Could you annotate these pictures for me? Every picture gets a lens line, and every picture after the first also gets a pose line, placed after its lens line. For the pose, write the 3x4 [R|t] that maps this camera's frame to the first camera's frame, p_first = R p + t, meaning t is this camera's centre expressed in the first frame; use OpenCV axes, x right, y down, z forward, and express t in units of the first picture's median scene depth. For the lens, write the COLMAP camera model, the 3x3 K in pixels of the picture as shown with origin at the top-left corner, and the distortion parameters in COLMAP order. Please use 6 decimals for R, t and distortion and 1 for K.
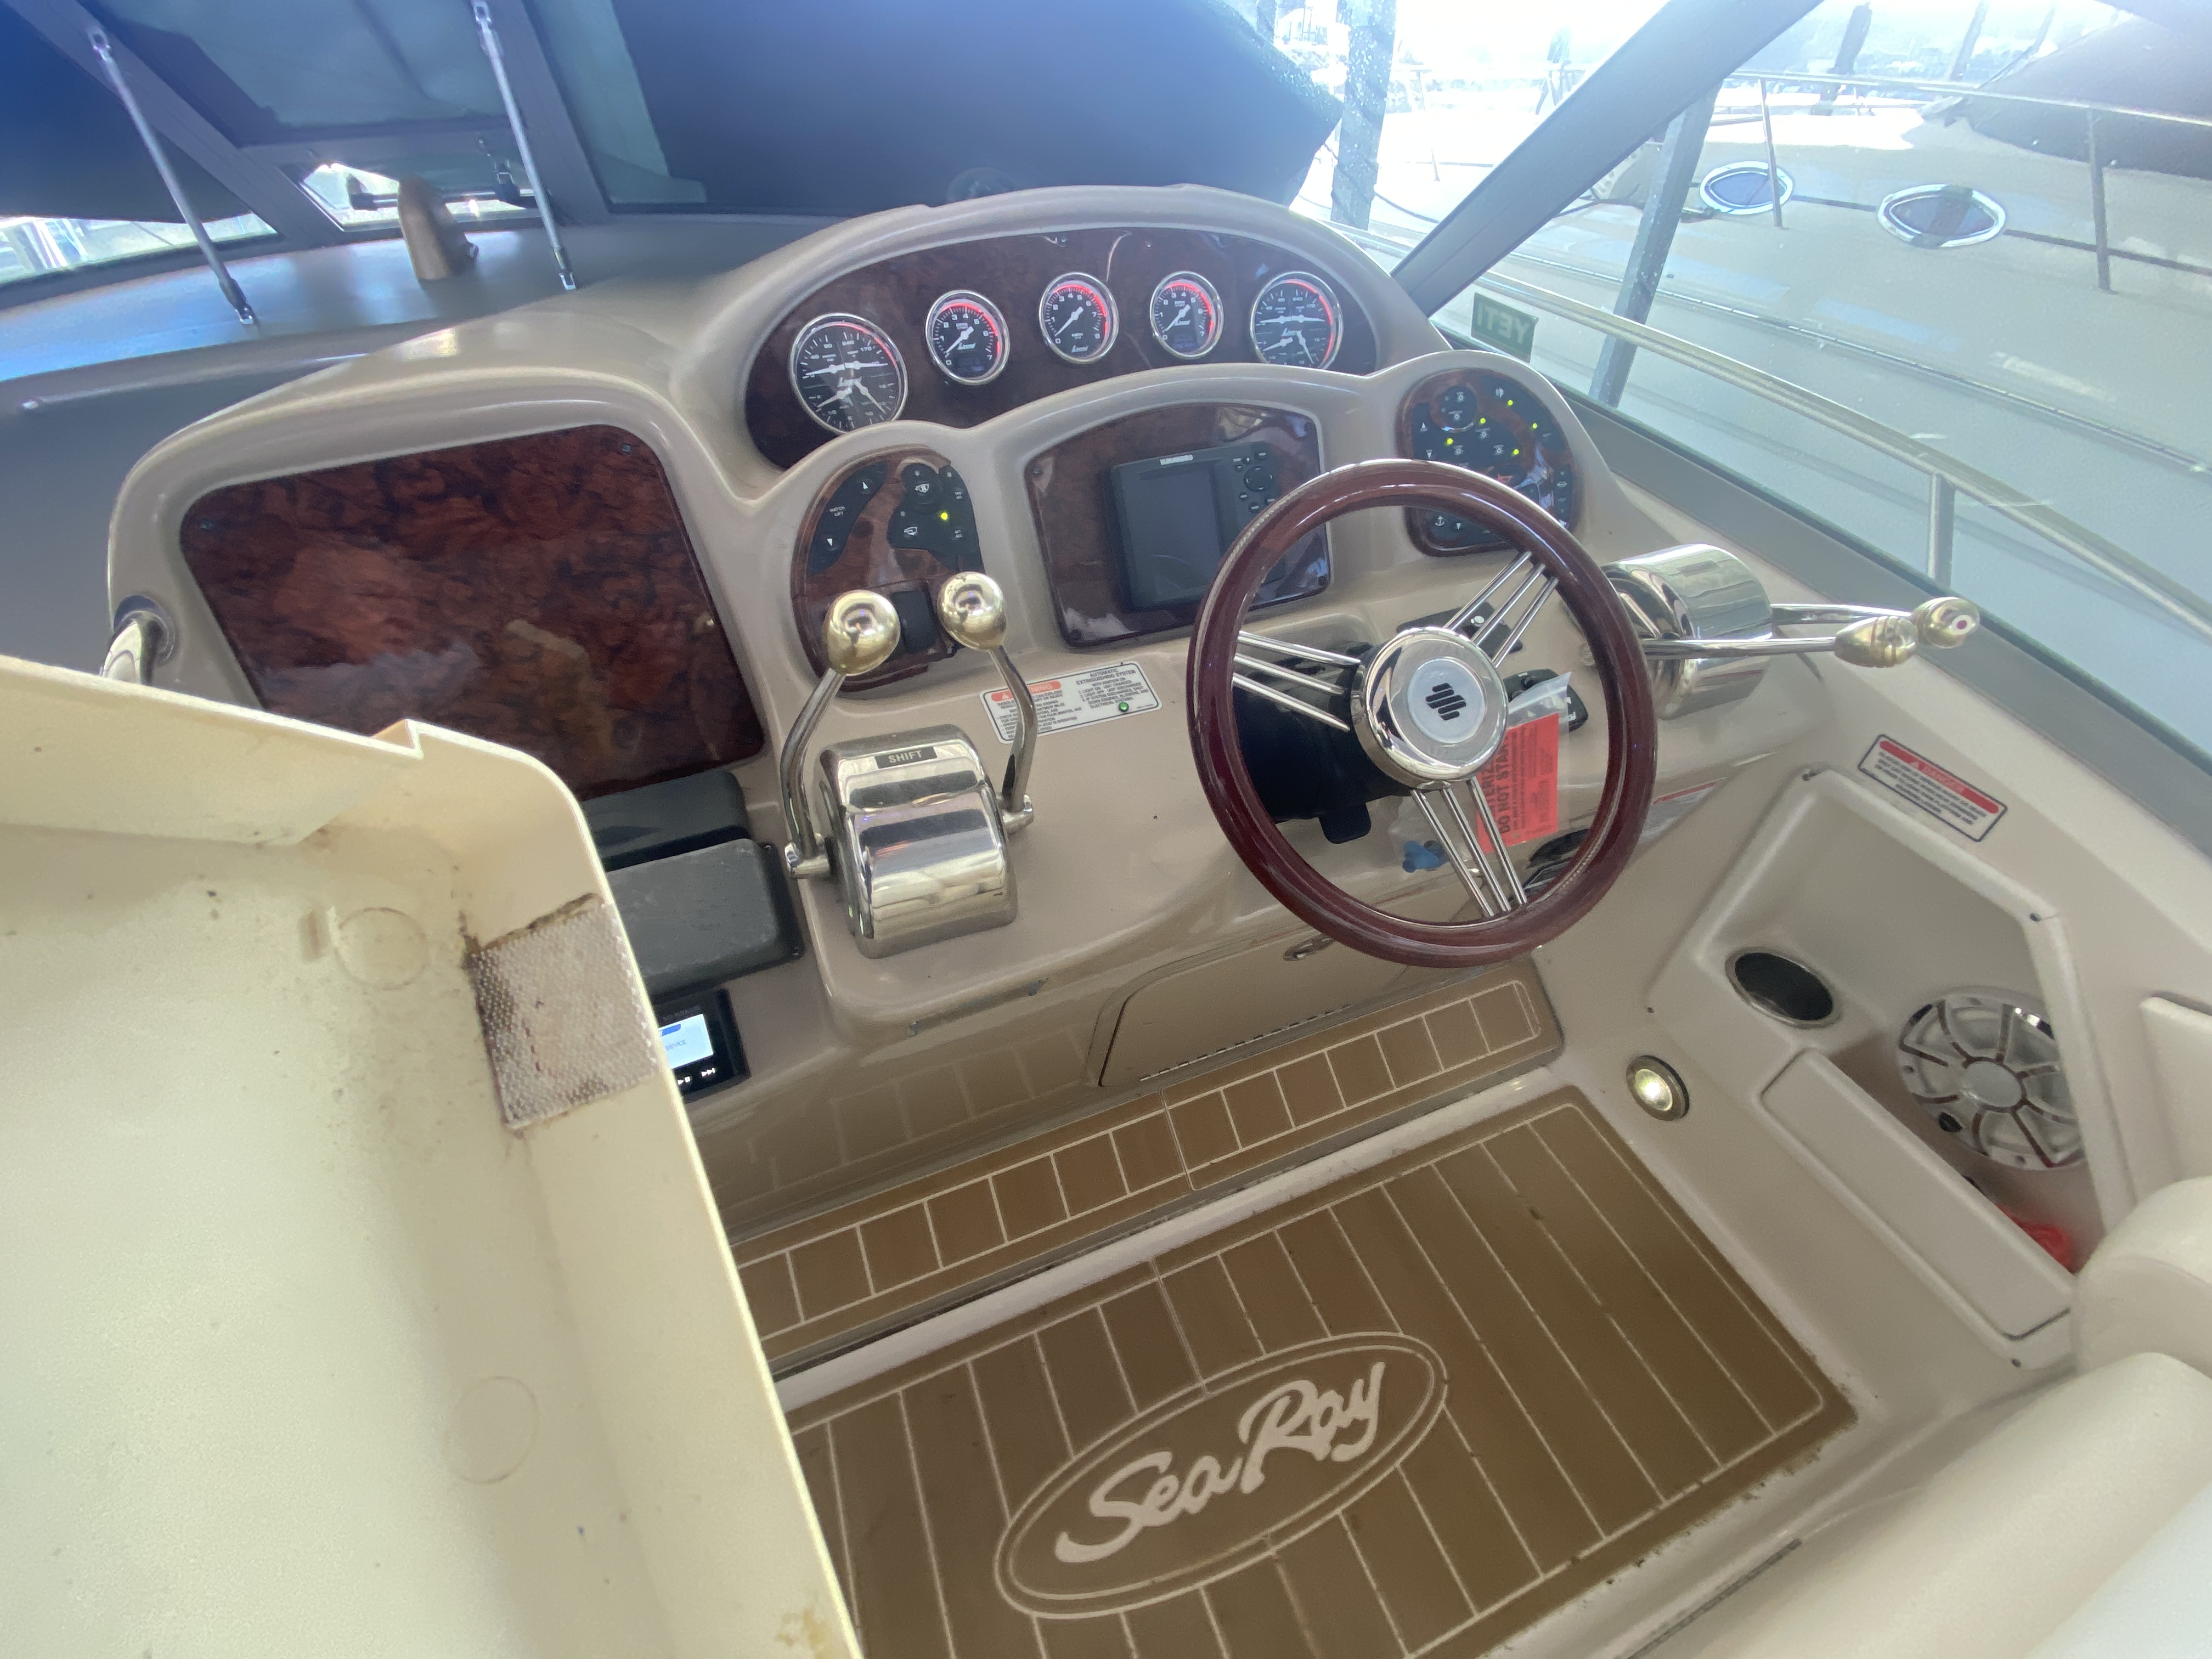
lens RADIAL K [[875.5, 0, 1106.0], [0, 875.5, 829.5], [0, 0, 1]] dist [0.007302, -0.014042]
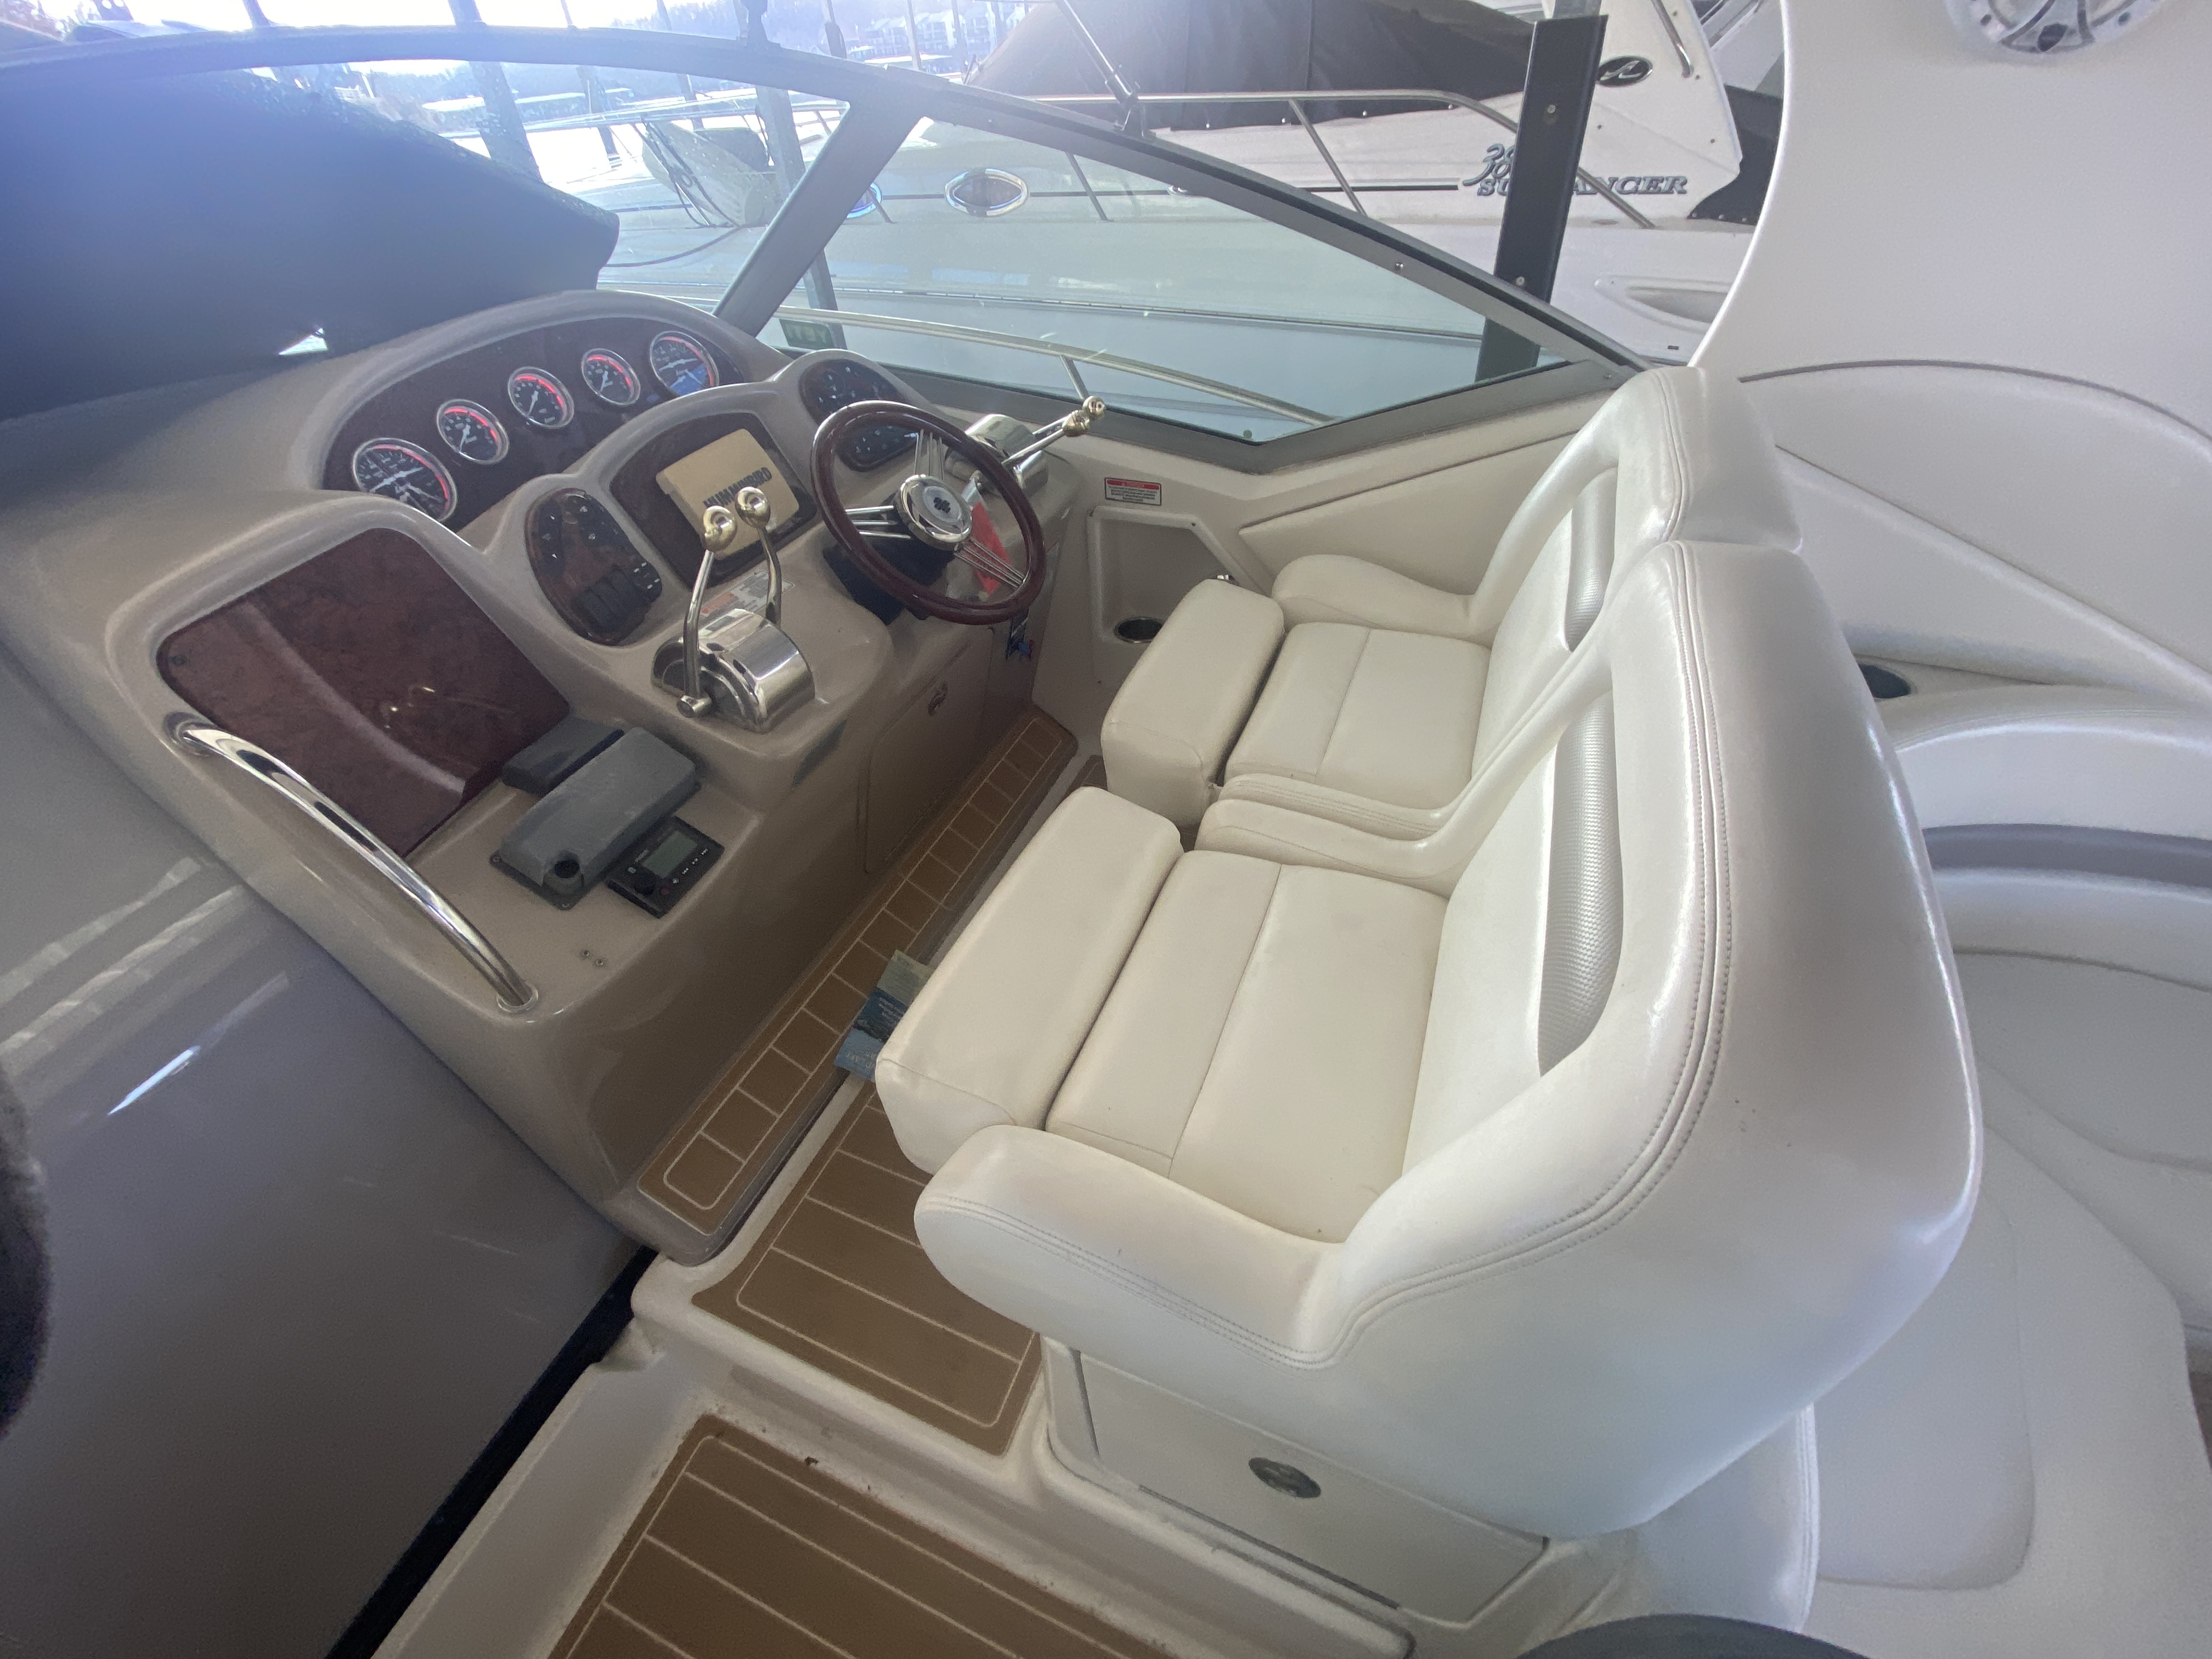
lens RADIAL K [[901.1, 0, 1116.1], [0, 901.1, 828.0], [0, 0, 1]] dist [-0.000937, -0.018817]
pose [[0.690073, -0.496572, 0.526512, -0.619677], [0.508880, 0.850203, 0.134893, 0.320175], [-0.514626, 0.174846, 0.839398, -0.648278]]
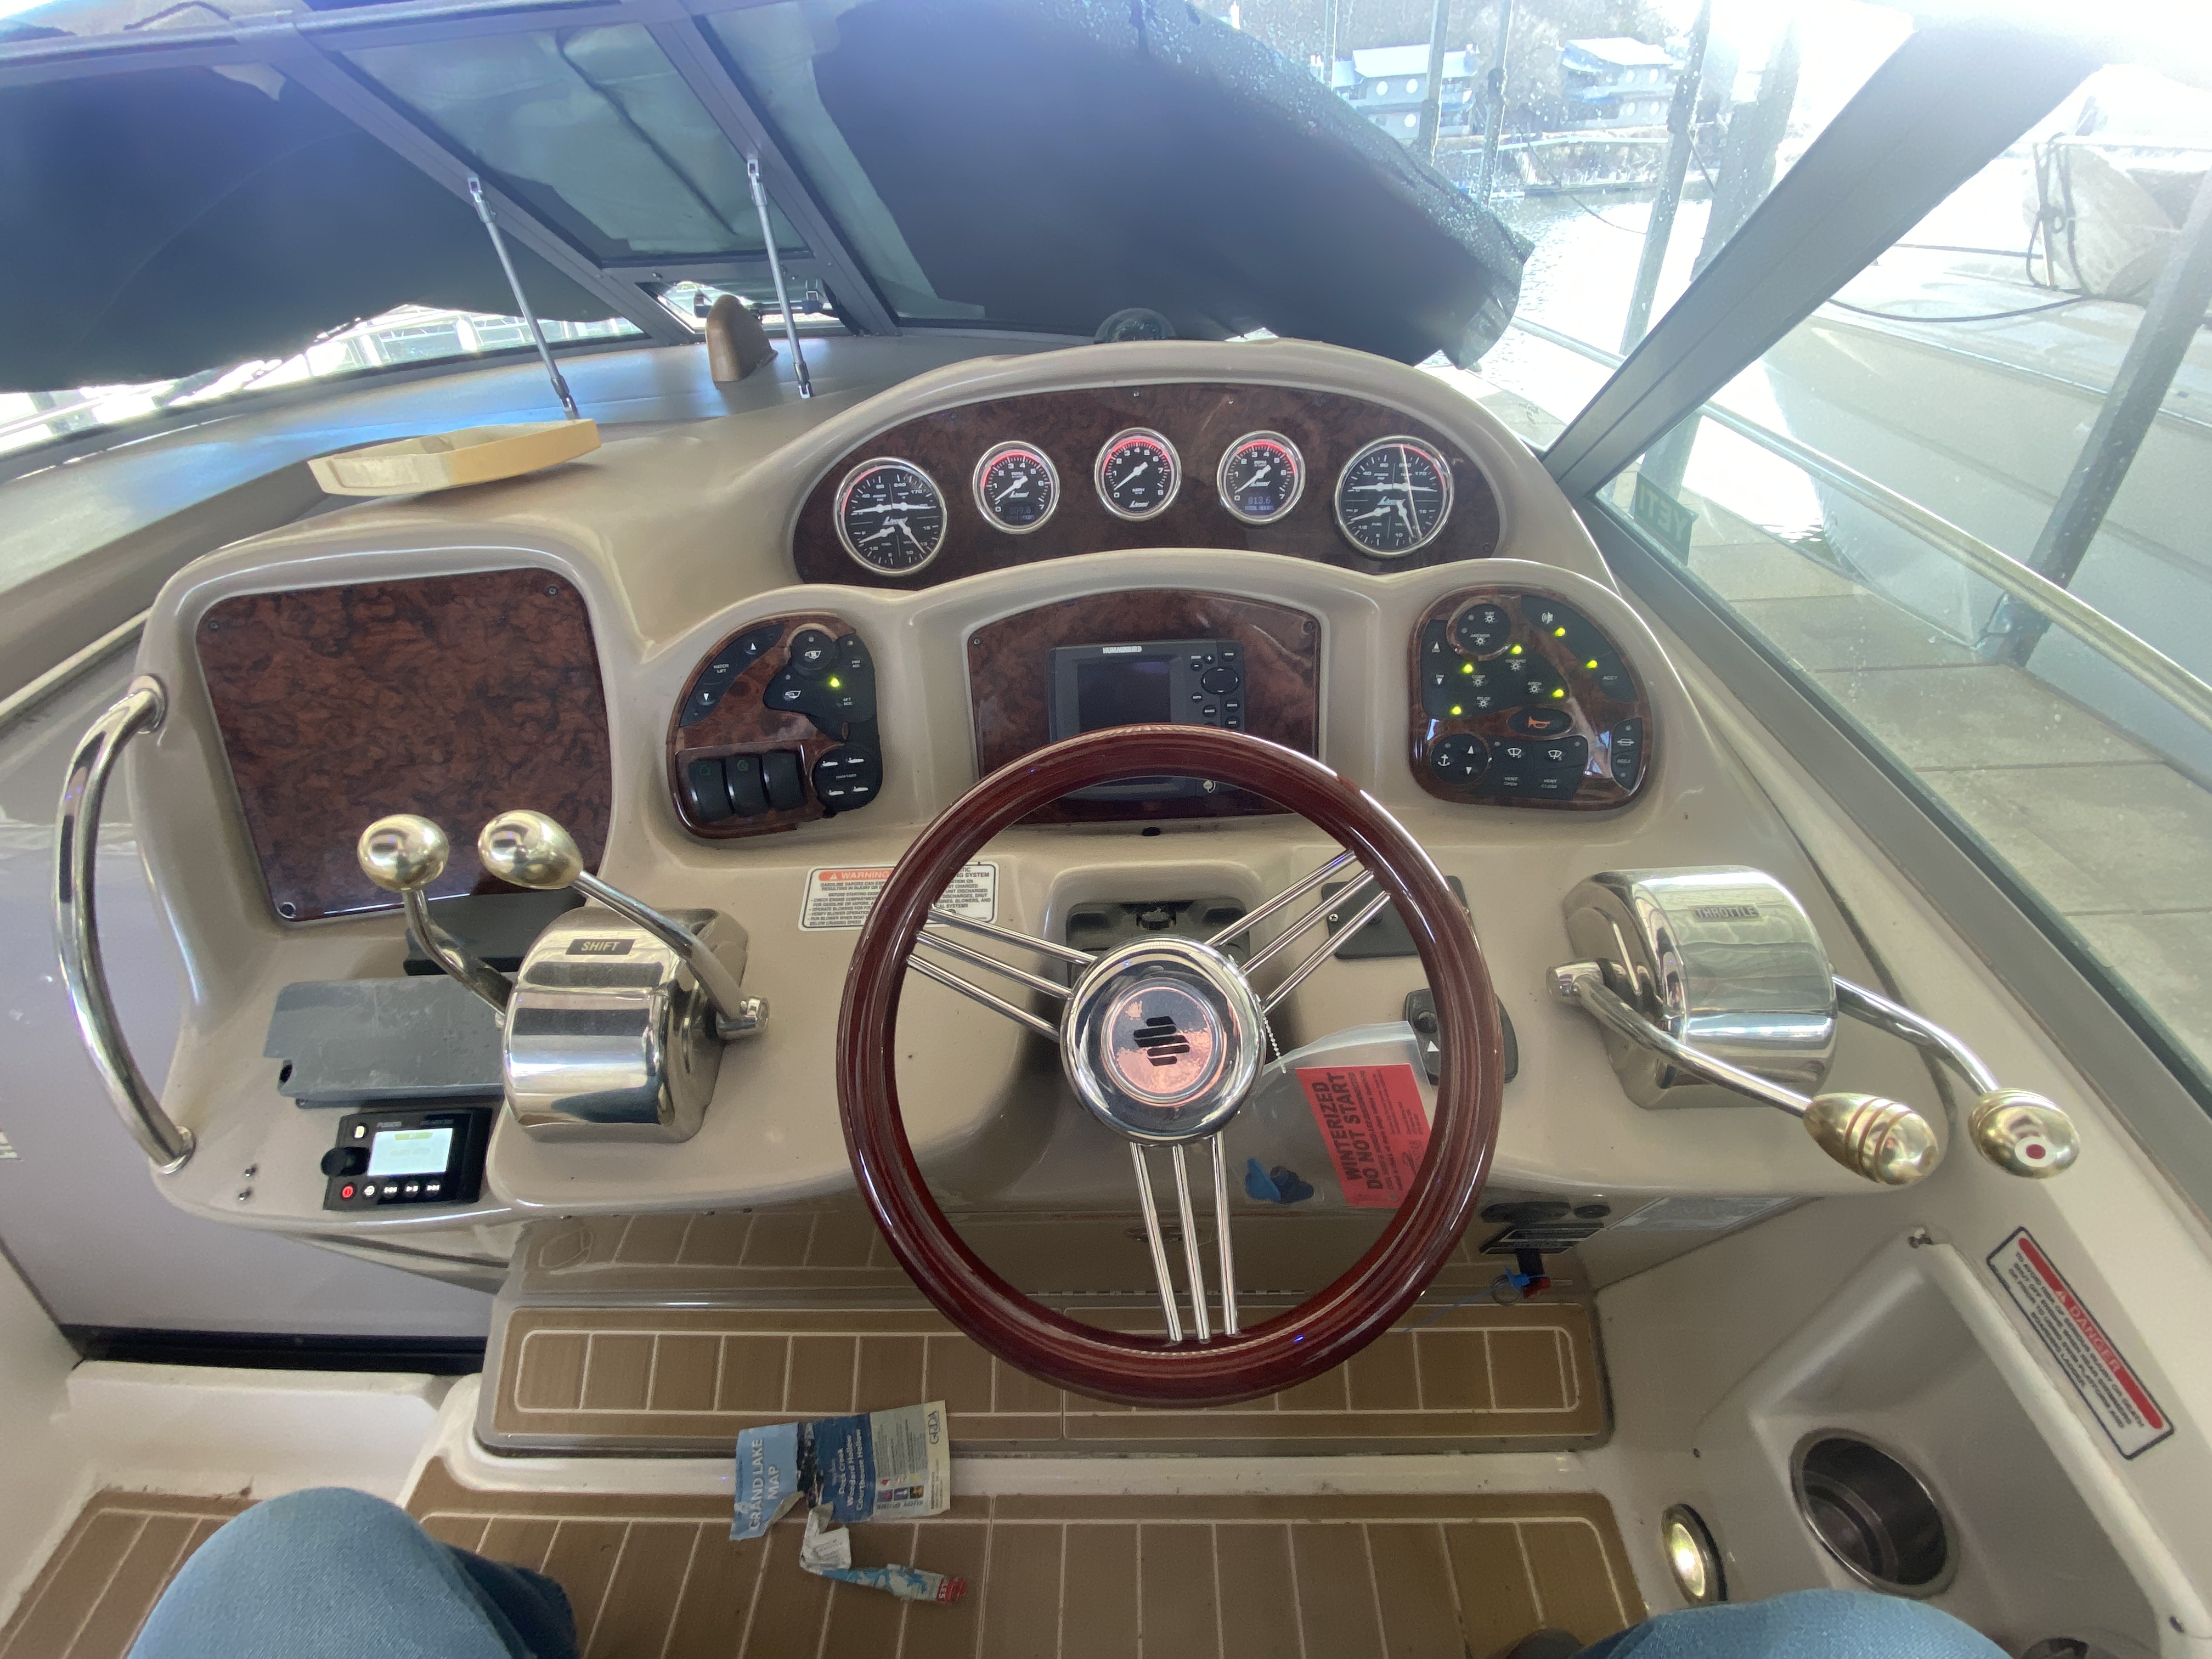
lens RADIAL K [[875.5, 0, 1106.0], [0, 875.5, 829.5], [0, 0, 1]] dist [0.007302, -0.014042]
pose [[0.925127, 0.203098, -0.320768, 0.418842], [-0.226112, 0.973444, -0.035783, -0.219594], [0.304982, 0.105634, 0.946482, 0.174169]]
